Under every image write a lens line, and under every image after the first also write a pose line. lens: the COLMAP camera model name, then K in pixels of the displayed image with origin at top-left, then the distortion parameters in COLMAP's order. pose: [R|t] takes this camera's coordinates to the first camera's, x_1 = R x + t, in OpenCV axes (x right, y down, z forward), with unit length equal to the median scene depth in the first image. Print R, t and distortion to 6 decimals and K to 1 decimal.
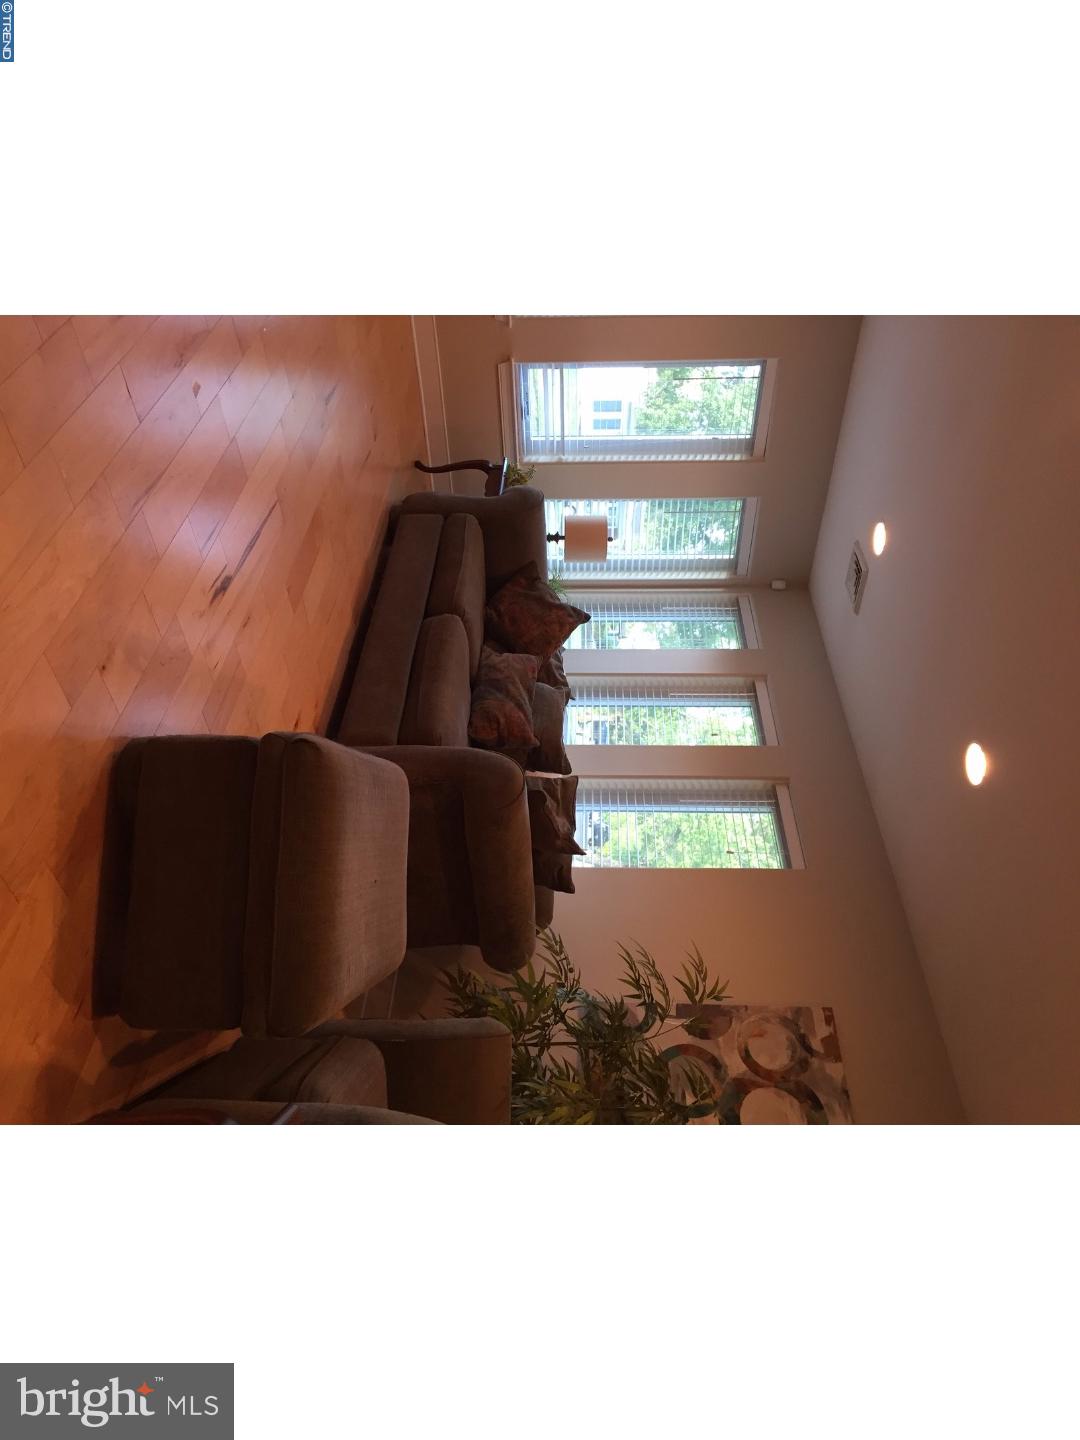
lens RADIAL K [[927.2, 0, 540.0], [0, 927.2, 720.0], [0, 0, 1]] dist [0.096480, -0.141250]
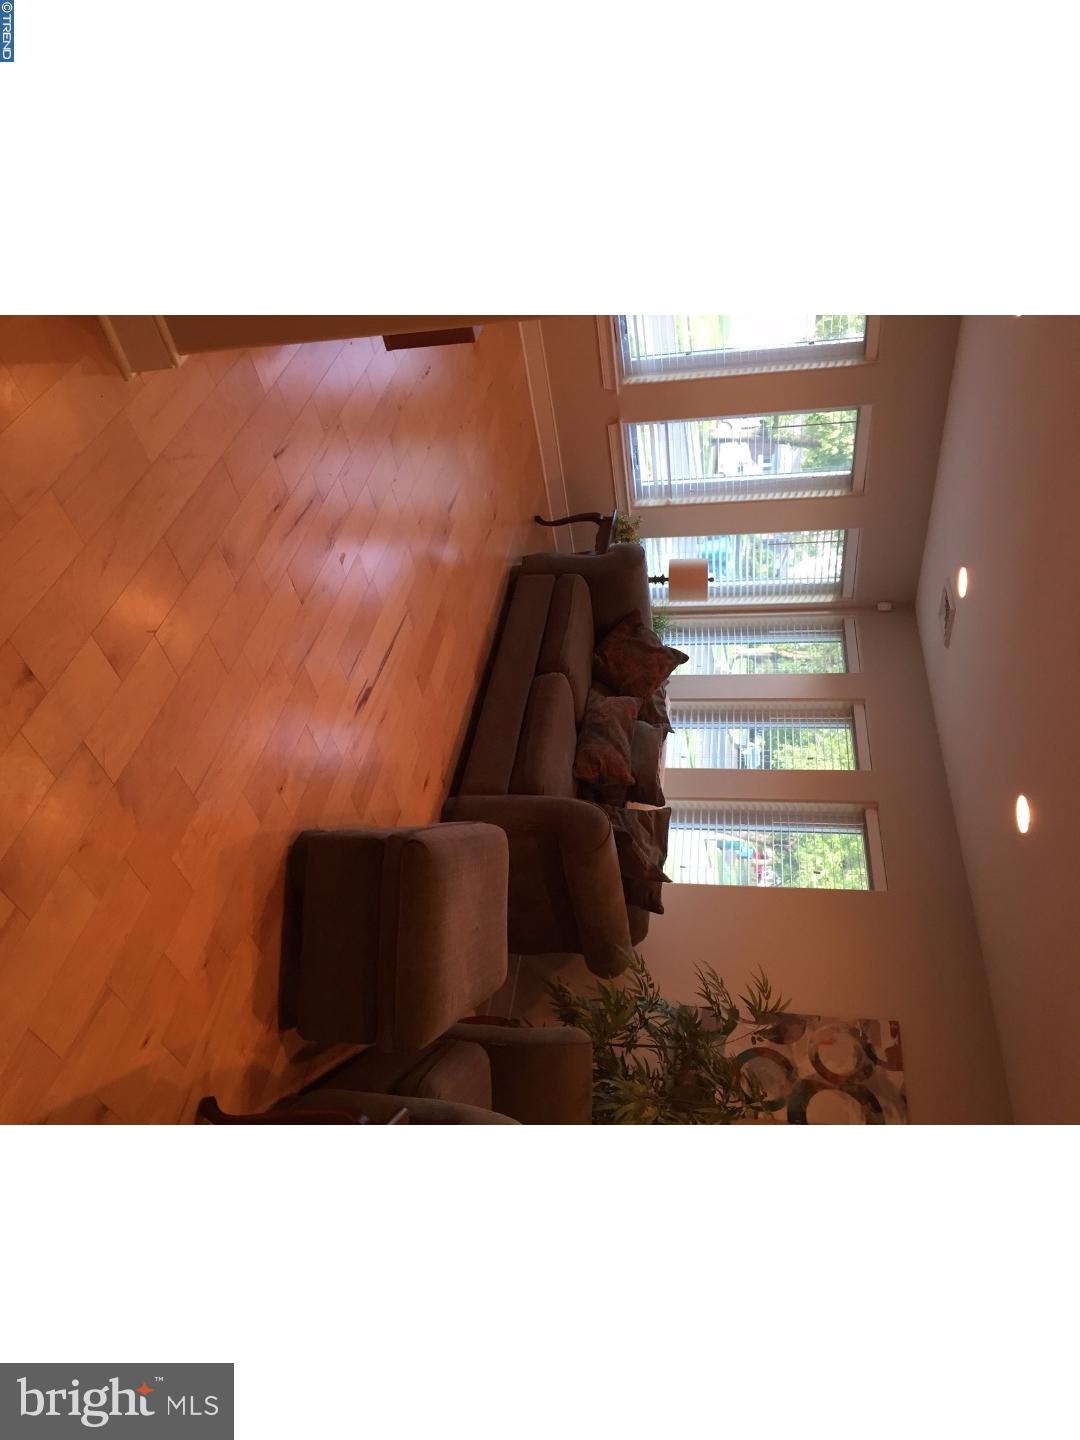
lens RADIAL K [[927.2, 0, 540.0], [0, 927.2, 720.0], [0, 0, 1]] dist [0.096480, -0.141250]
pose [[0.986029, -0.006308, -0.166457, 0.077119], [0.013116, 0.999120, 0.039834, -0.100596], [0.166059, -0.041460, 0.985244, -0.157487]]
